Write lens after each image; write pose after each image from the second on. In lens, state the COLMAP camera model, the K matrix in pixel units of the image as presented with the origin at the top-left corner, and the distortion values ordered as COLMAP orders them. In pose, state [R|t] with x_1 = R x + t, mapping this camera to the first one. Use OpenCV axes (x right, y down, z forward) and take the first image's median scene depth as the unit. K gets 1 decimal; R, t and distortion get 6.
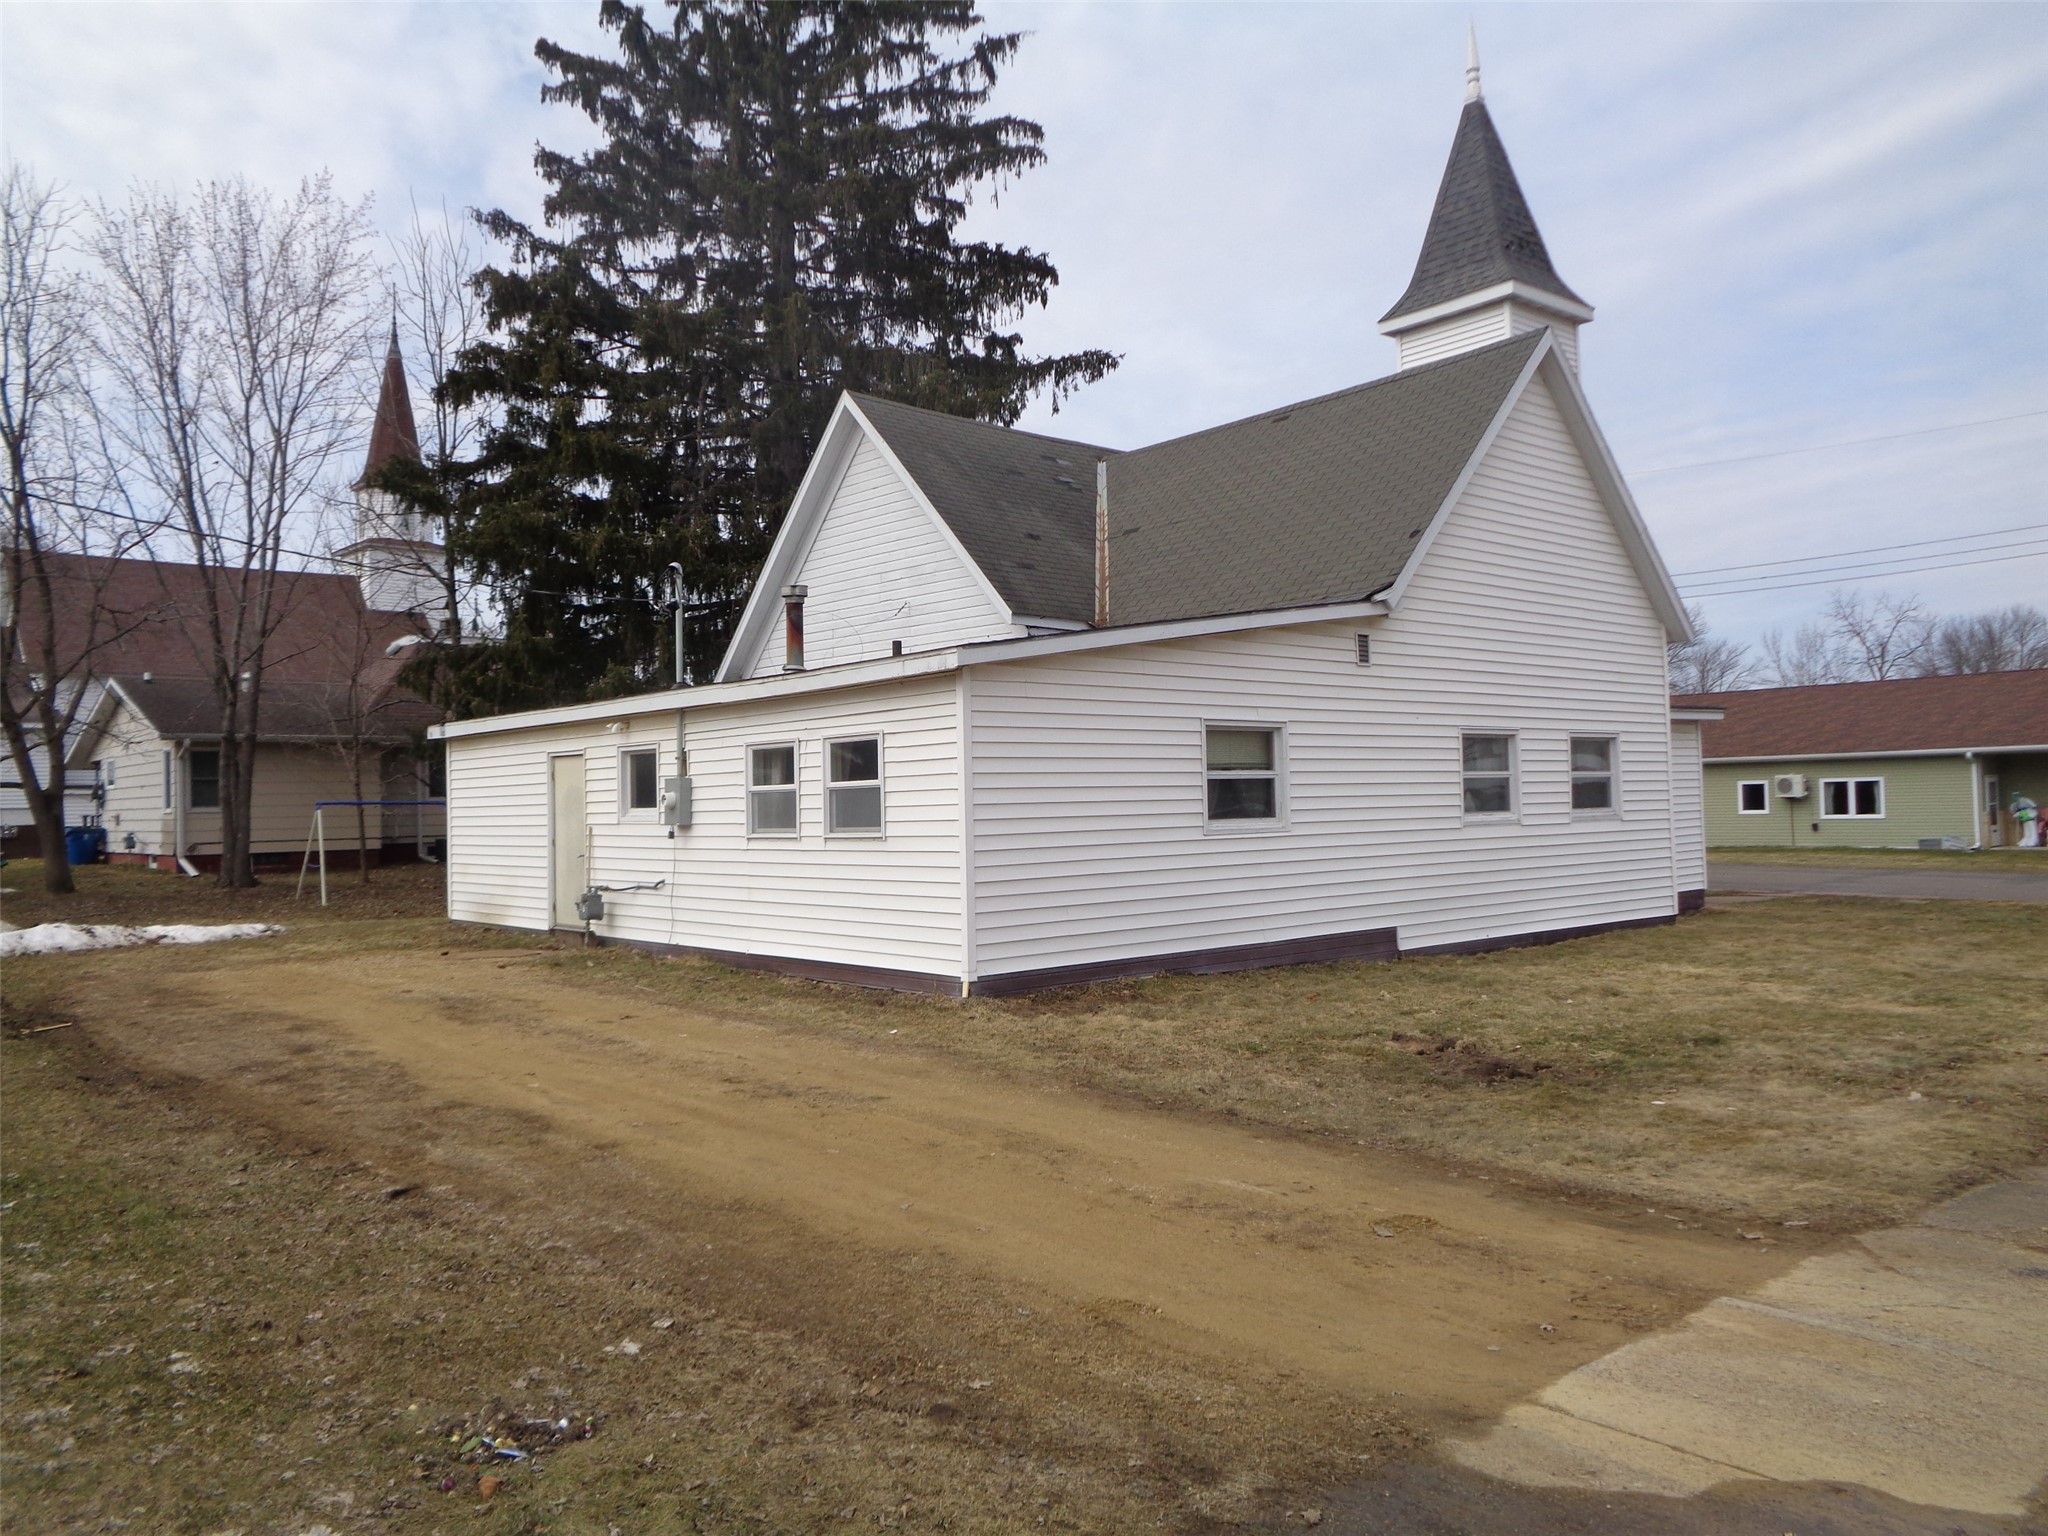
lens RADIAL K [[1535.2, 0, 1004.1], [0, 1535.2, 770.8], [0, 0, 1]] dist [0.037883, 0.000207]
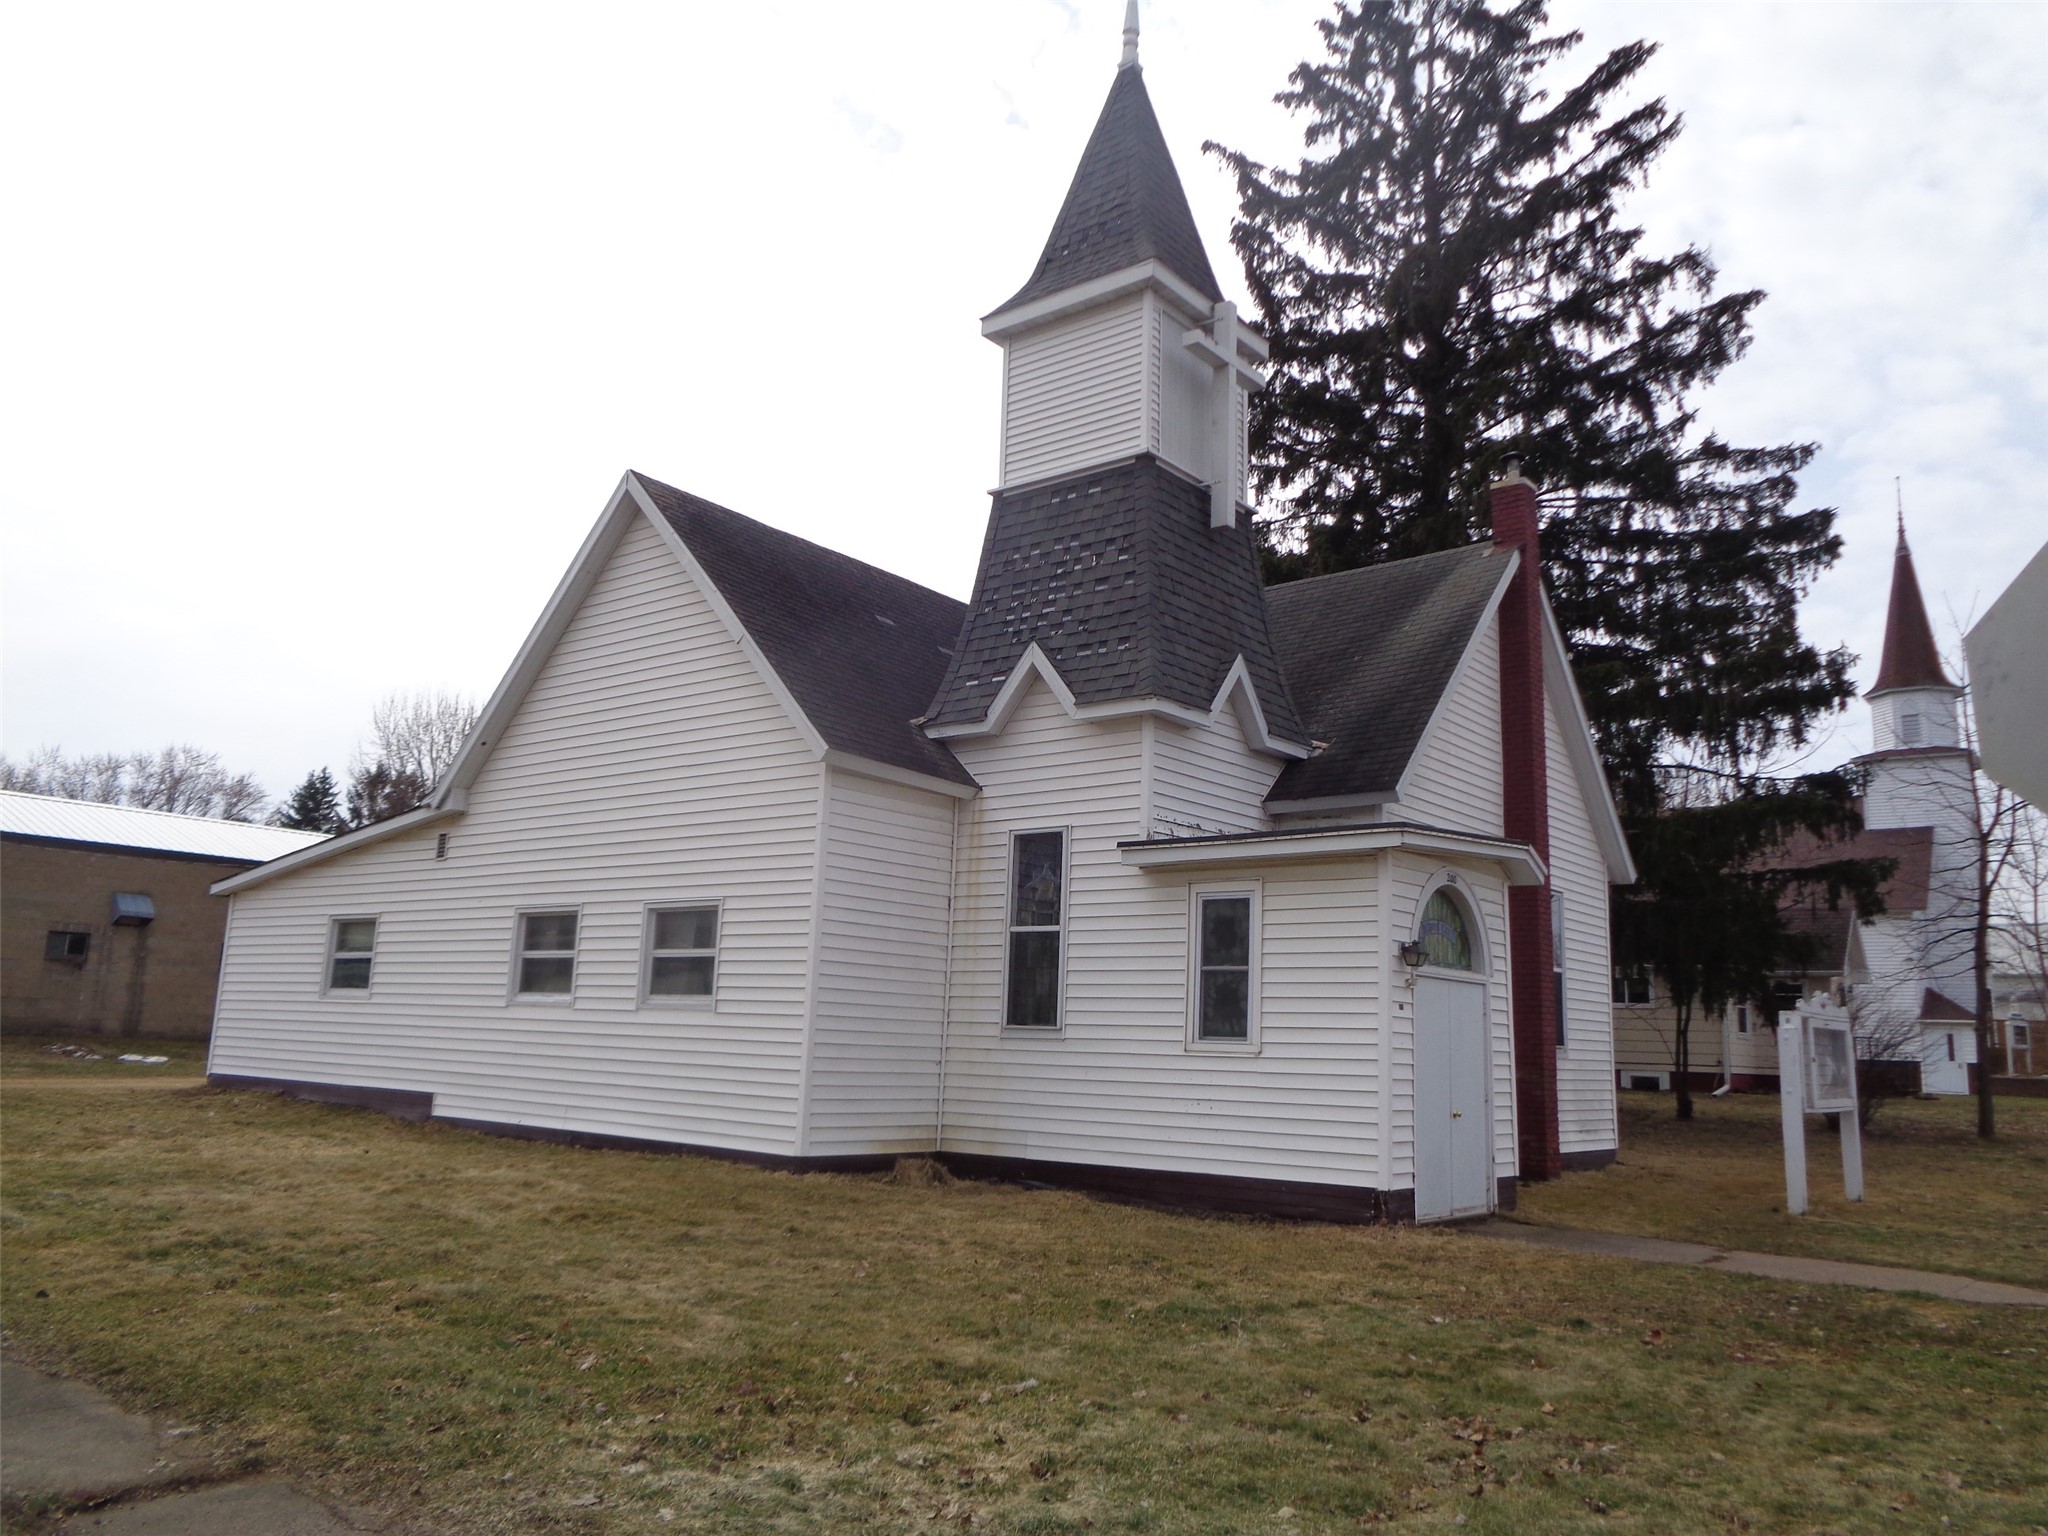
lens RADIAL K [[1535.2, 0, 1004.1], [0, 1535.2, 770.8], [0, 0, 1]] dist [0.037883, 0.000207]
pose [[0.174930, -0.115997, -0.977724, 1.340982], [0.001193, 0.993060, -0.117603, 0.001811], [0.984580, 0.019406, 0.173854, 1.119645]]
